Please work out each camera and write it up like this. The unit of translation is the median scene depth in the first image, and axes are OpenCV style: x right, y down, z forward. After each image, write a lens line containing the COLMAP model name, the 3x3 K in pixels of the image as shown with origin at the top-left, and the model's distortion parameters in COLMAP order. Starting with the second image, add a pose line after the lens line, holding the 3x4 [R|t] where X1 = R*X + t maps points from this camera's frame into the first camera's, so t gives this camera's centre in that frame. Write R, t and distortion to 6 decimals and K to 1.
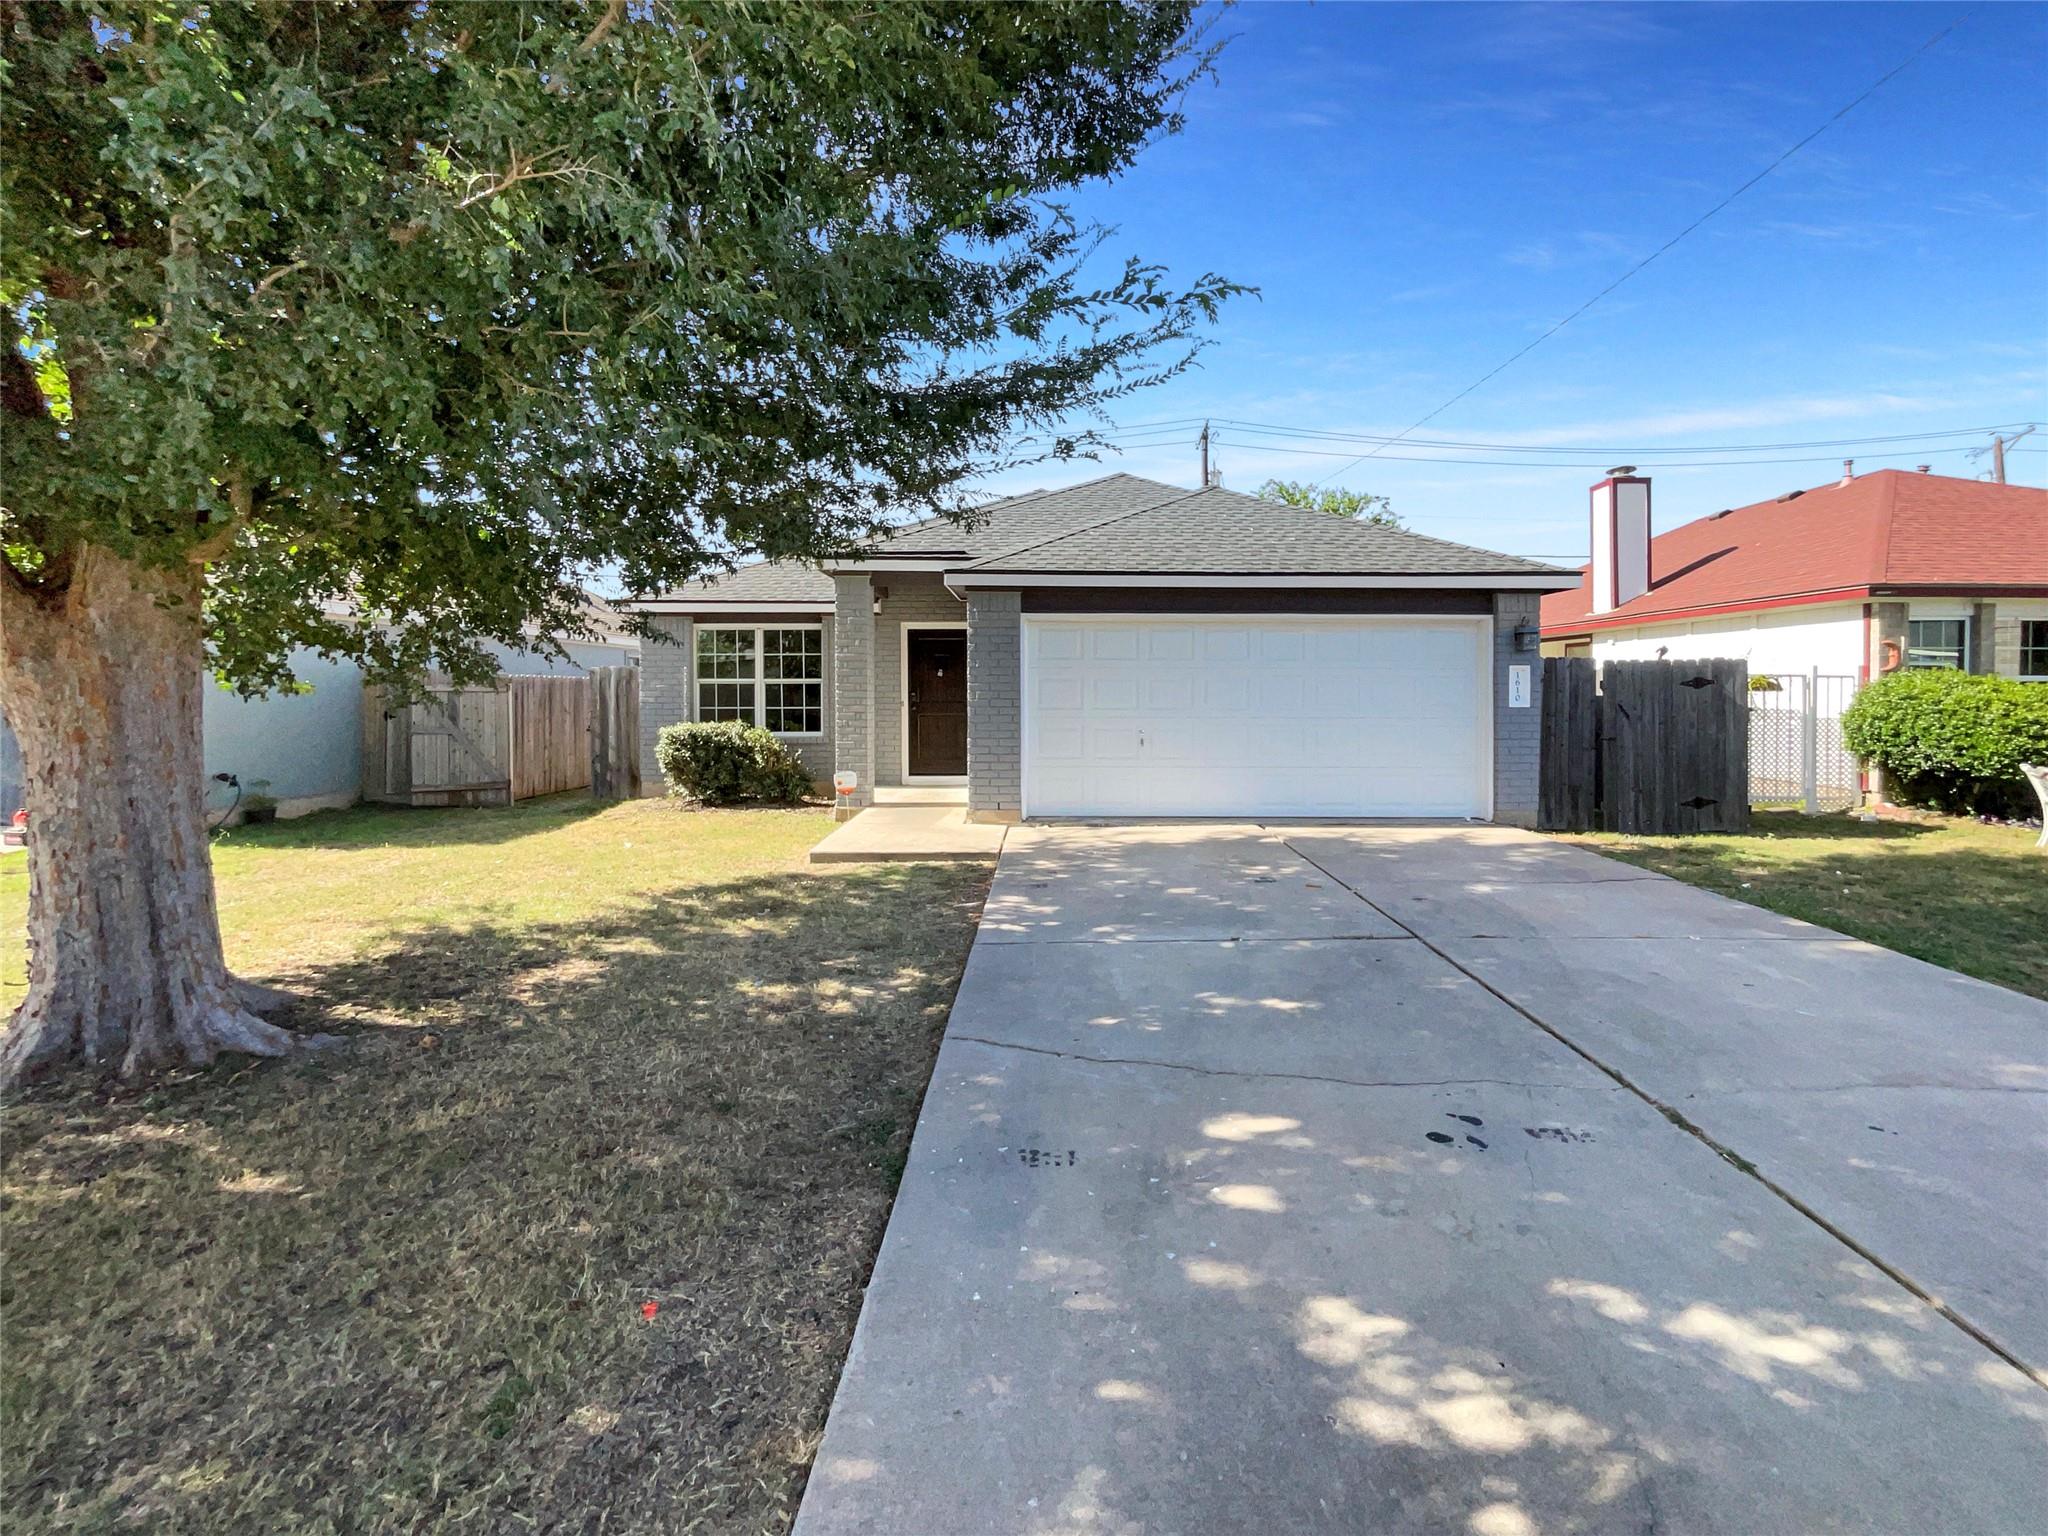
lens RADIAL K [[823.1, 0, 1029.7], [0, 823.1, 692.2], [0, 0, 1]] dist [-0.000489, -0.000354]
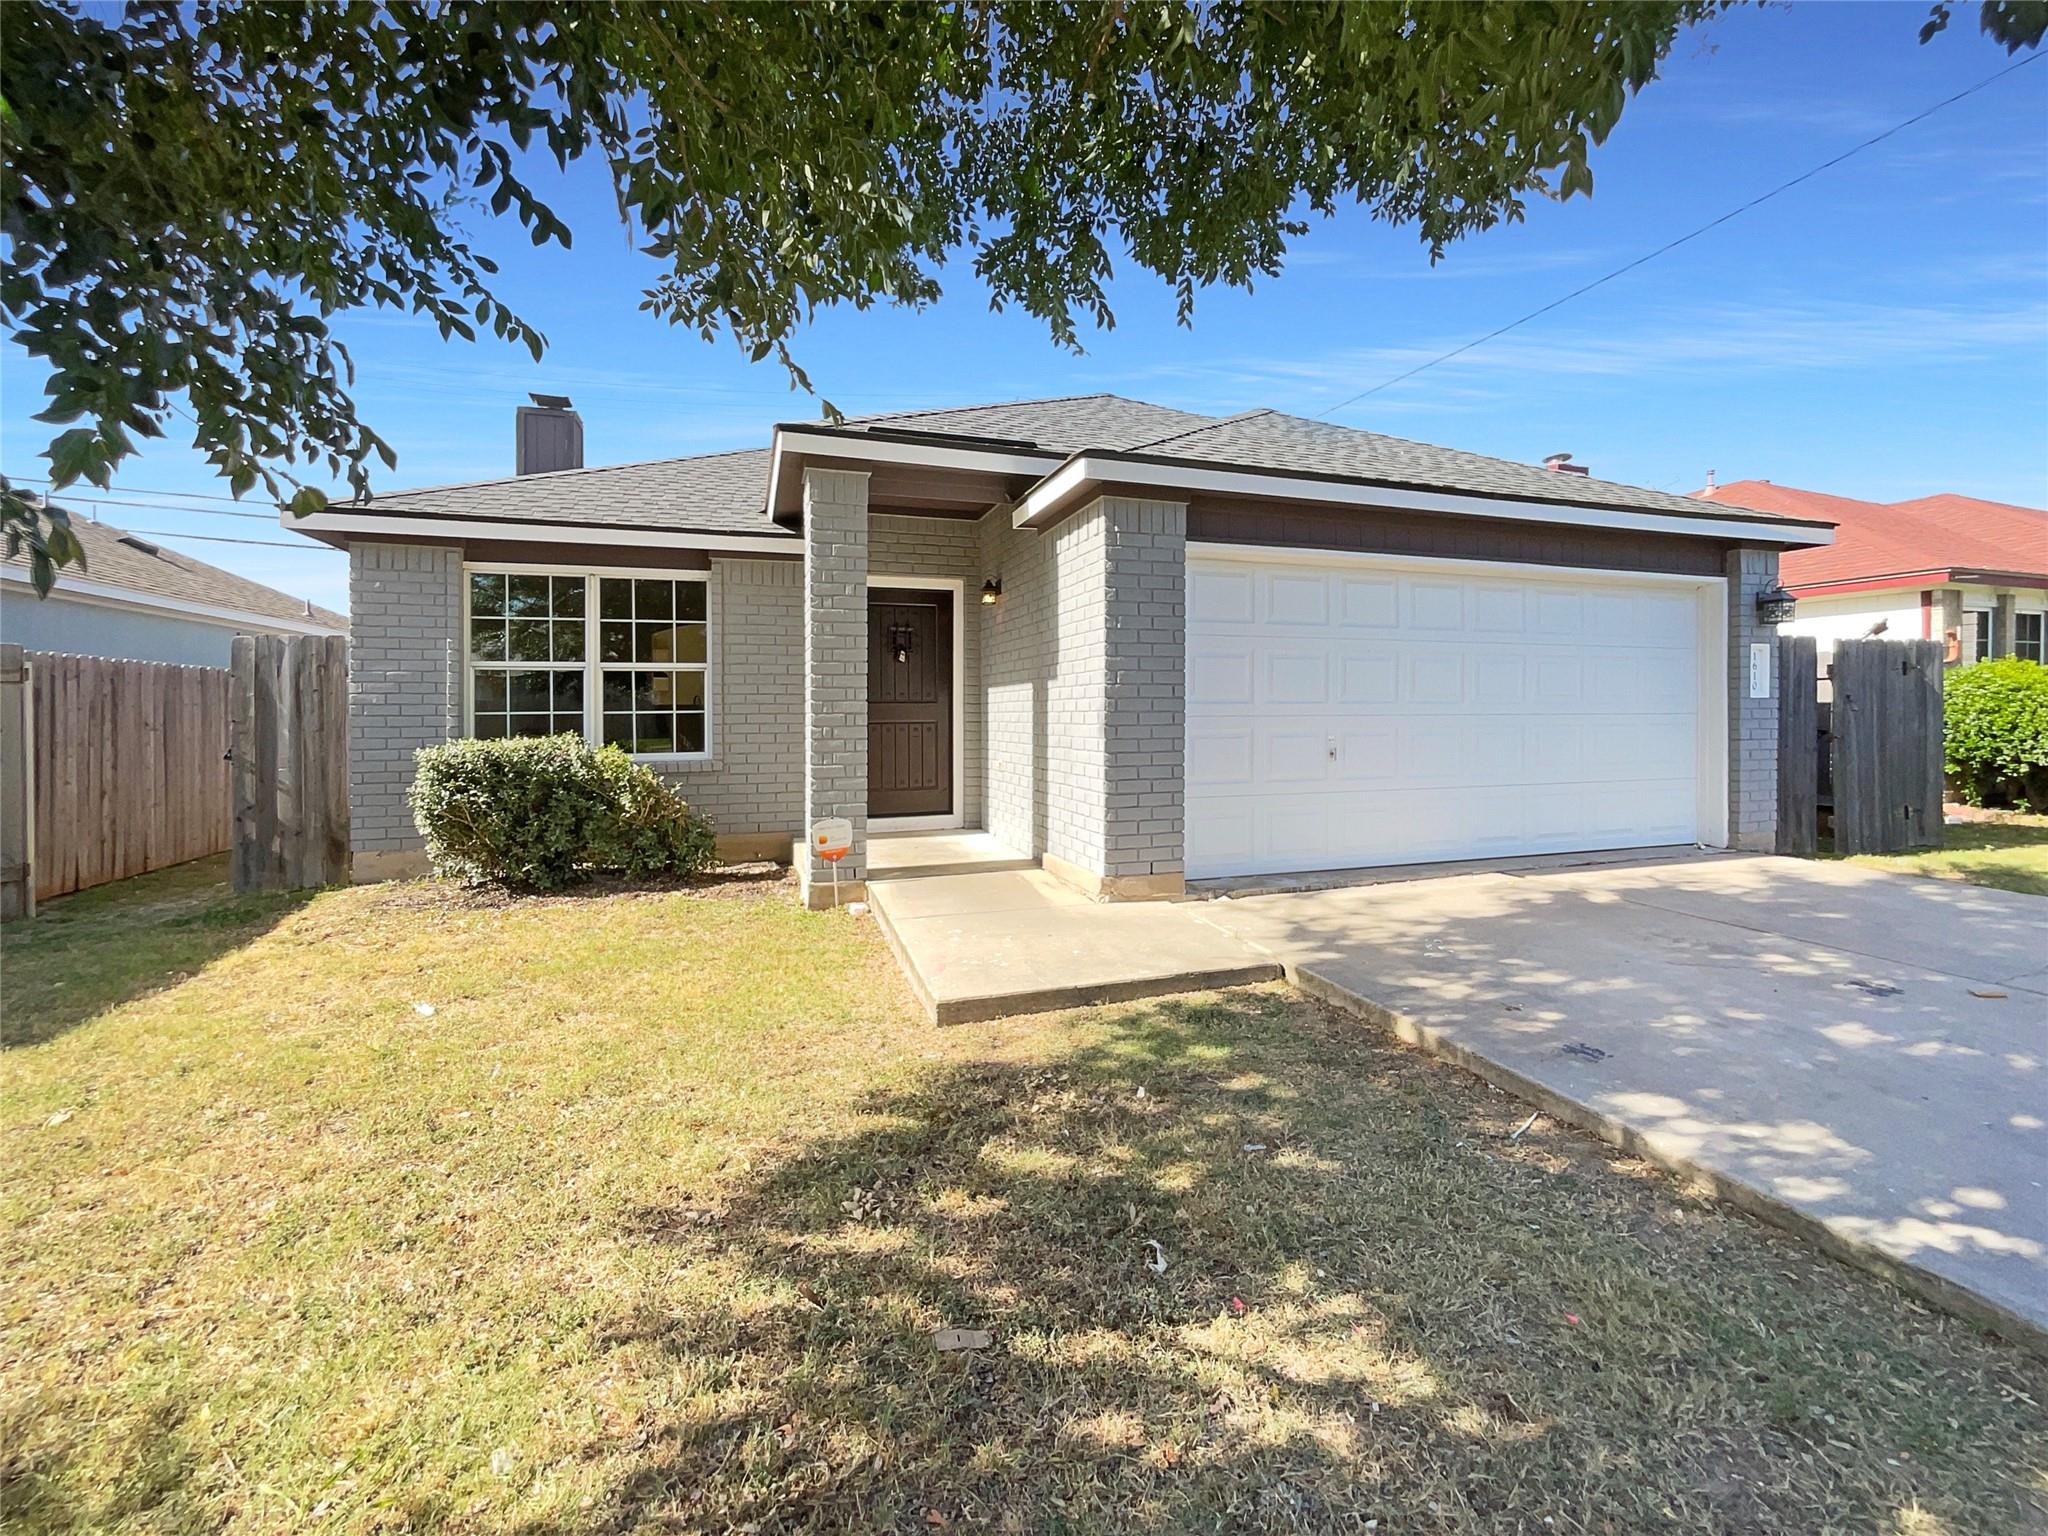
lens RADIAL K [[856.5, 0, 999.4], [0, 856.5, 696.2], [0, 0, 1]] dist [0.001528, 0.000113]
pose [[0.949105, 0.000022, 0.314960, -0.295999], [0.004969, 0.999875, -0.015042, 0.021856], [-0.314921, 0.015841, 0.948986, 0.406292]]
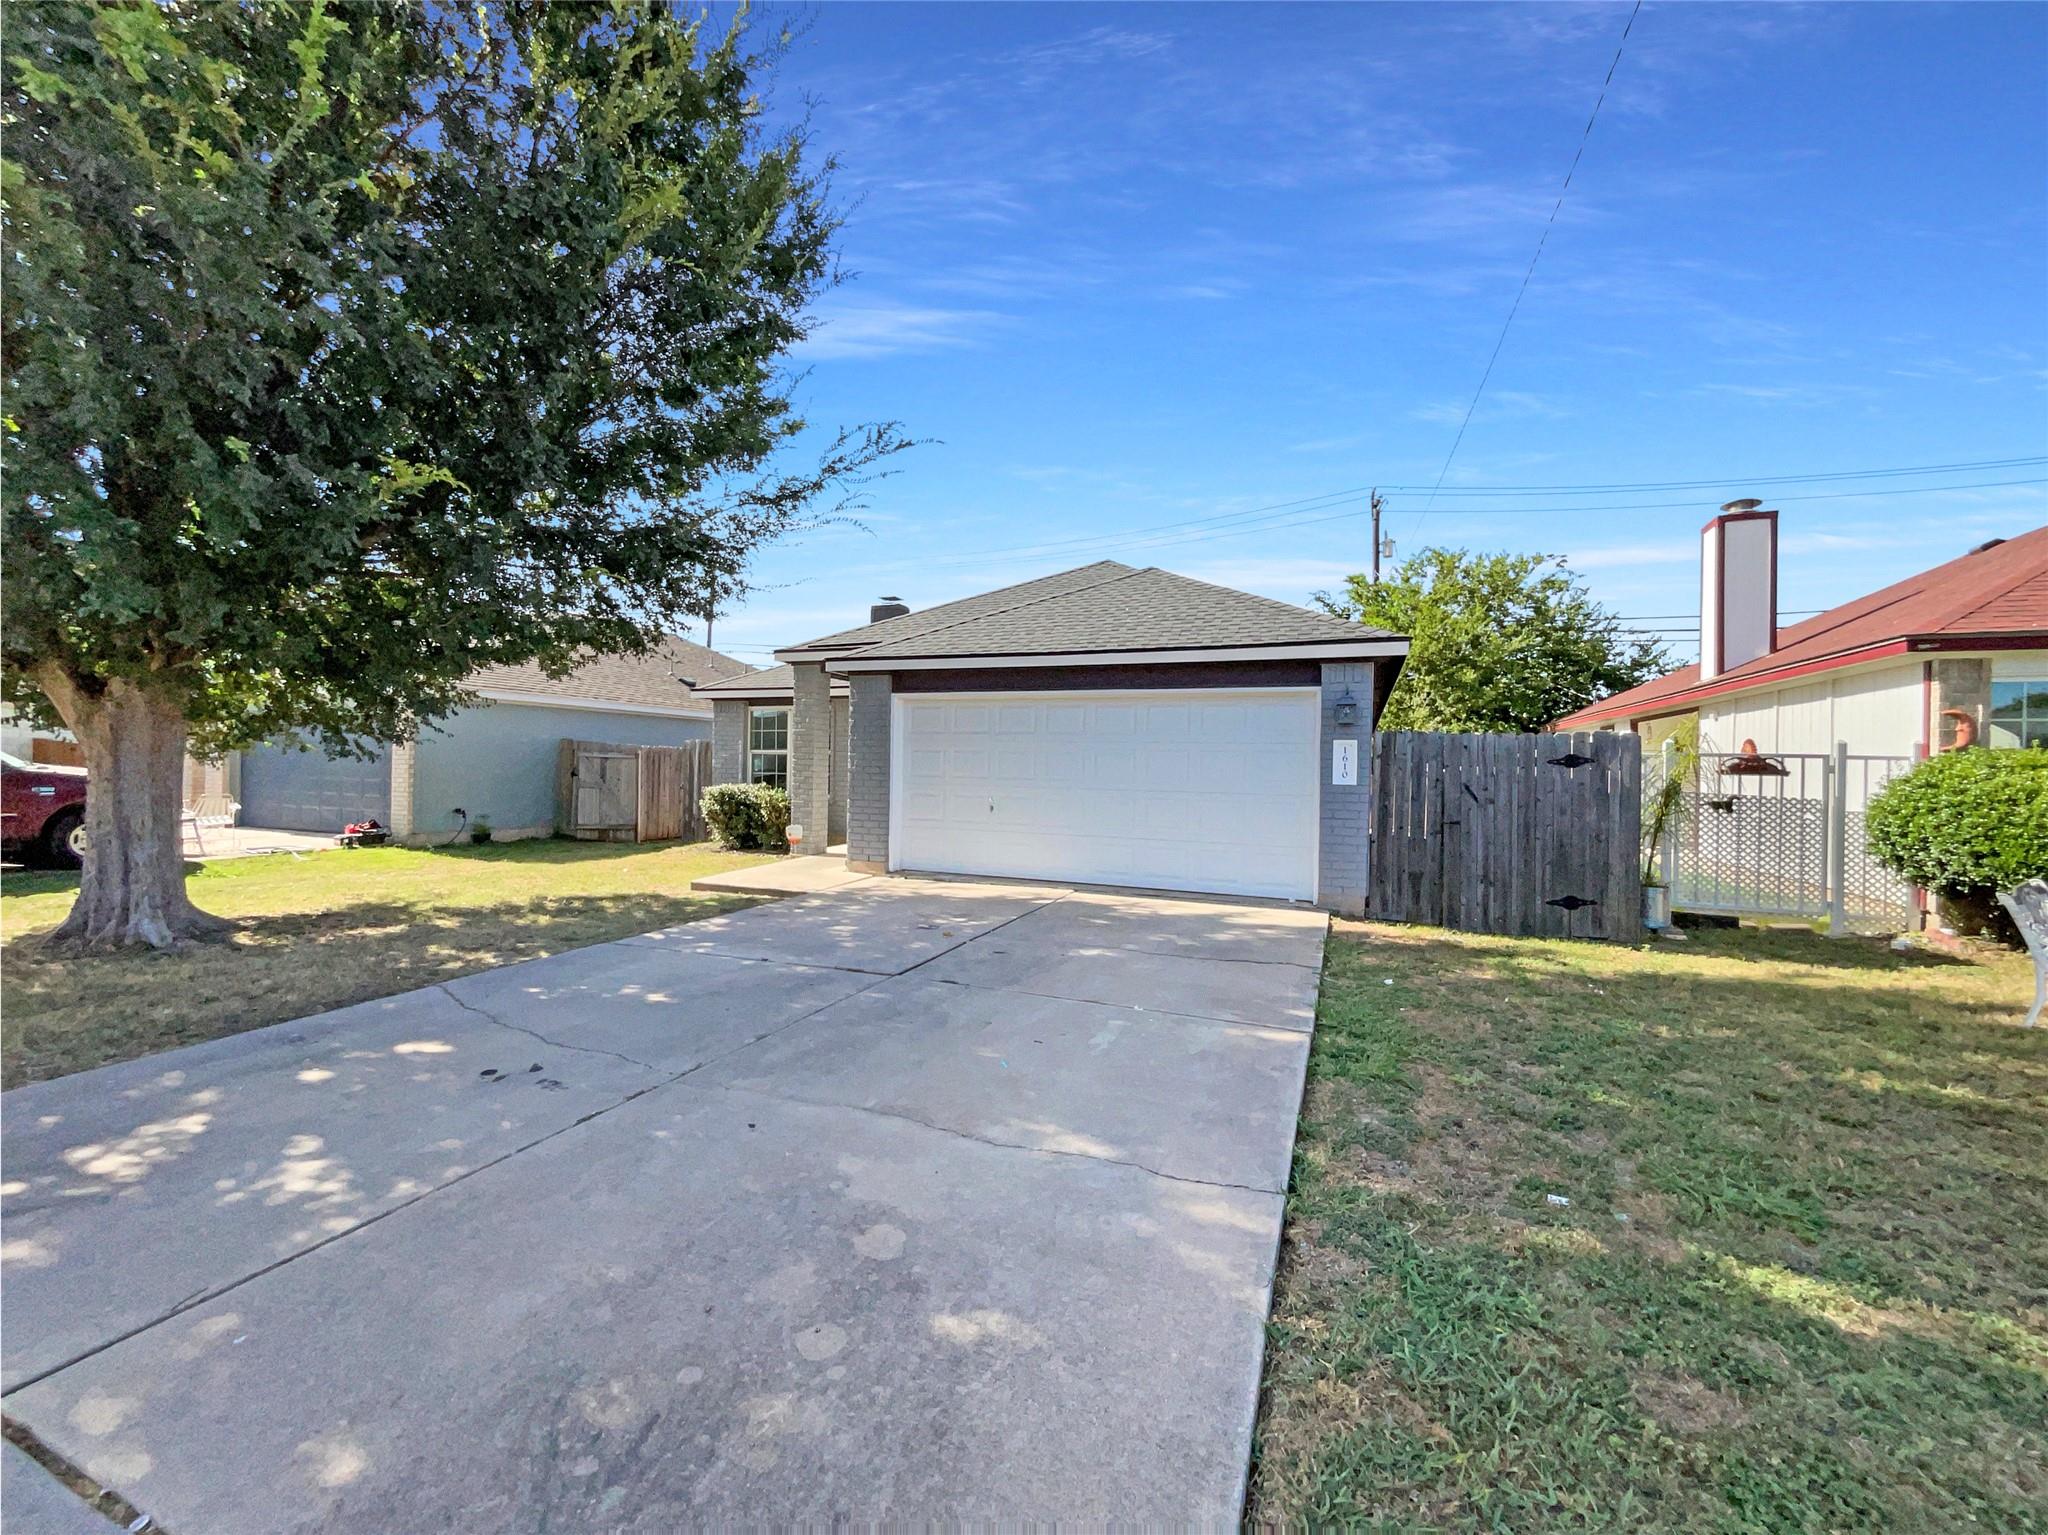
lens RADIAL K [[787.3, 0, 1024.0], [0, 787.3, 767.5], [0, 0, 1]] dist [-0.001545, -0.000190]
pose [[0.930958, 0.016854, -0.364738, 0.514580], [-0.019213, 0.999811, -0.002838, 0.007432], [0.364621, 0.009650, 0.931106, 0.031679]]
